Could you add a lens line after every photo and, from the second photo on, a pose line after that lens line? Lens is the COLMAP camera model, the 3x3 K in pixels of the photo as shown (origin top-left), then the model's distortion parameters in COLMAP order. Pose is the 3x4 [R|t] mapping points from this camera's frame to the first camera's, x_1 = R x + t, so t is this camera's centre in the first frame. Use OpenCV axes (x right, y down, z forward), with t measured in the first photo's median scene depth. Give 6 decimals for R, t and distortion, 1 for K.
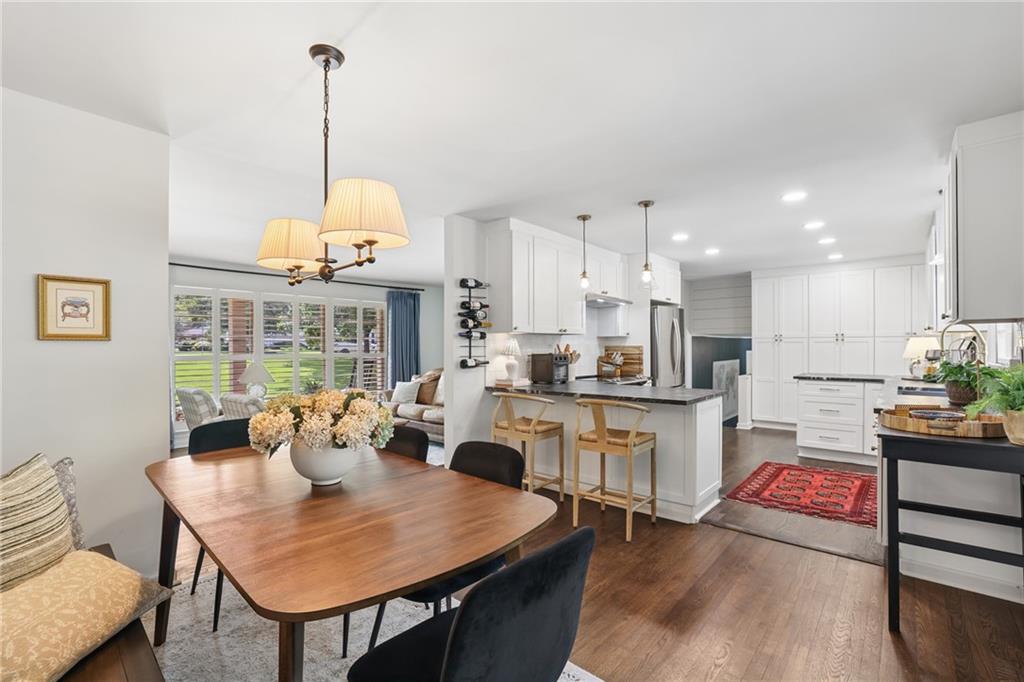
lens RADIAL K [[445.8, 0, 518.4], [0, 445.8, 351.7], [0, 0, 1]] dist [-0.033407, 0.003499]
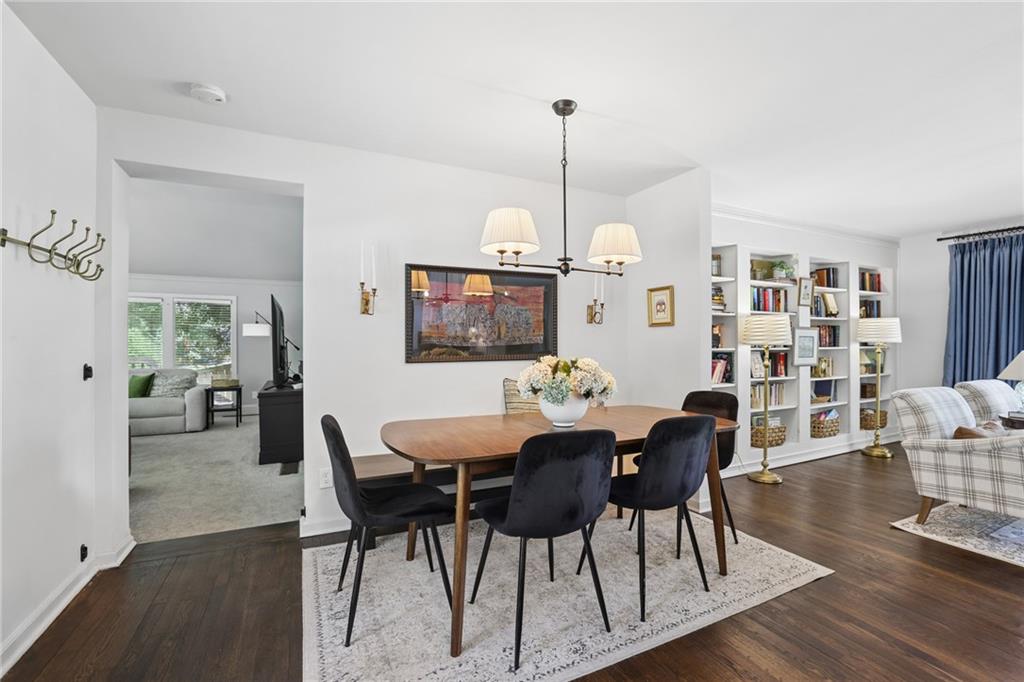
lens RADIAL K [[445.8, 0, 516.6], [0, 445.8, 343.3], [0, 0, 1]] dist [-0.033407, 0.003499]
pose [[-0.385675, -0.001427, -0.922634, 0.264634], [-0.006193, 0.999980, 0.001042, 0.014654], [0.922614, 0.006116, -0.385676, 0.424708]]
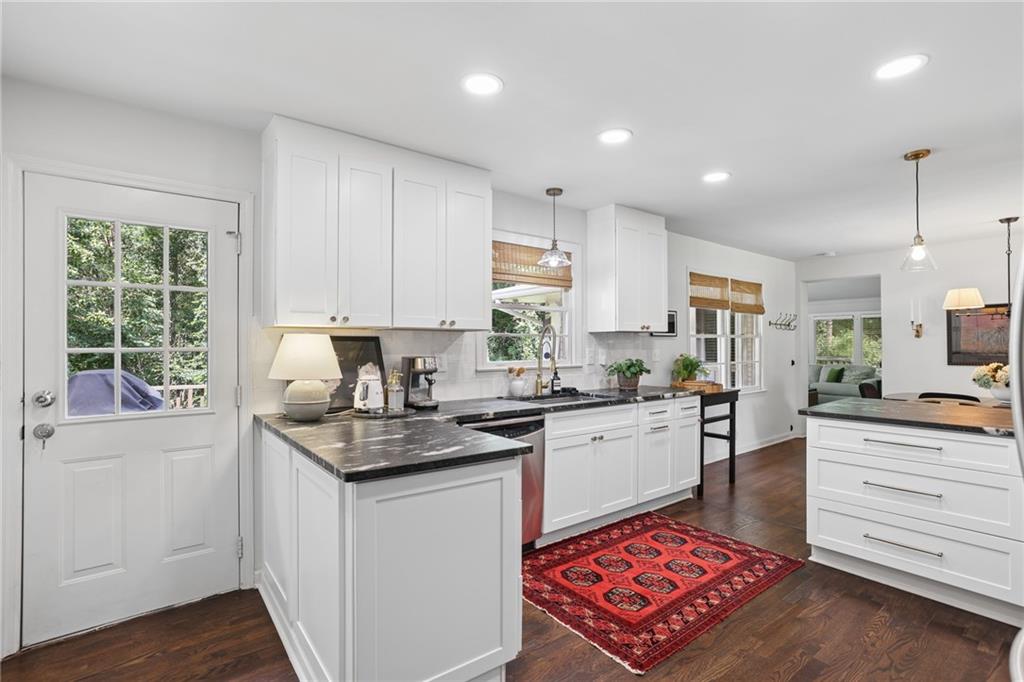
lens RADIAL K [[495.7, 0, 514.3], [0, 495.7, 346.0], [0, 0, 1]] dist [-0.022897, 0.008184]
pose [[-0.984980, 0.007581, 0.172501, 0.529670], [0.009700, 0.999888, 0.011441, -0.019844], [-0.172394, 0.012943, -0.984943, 1.254178]]
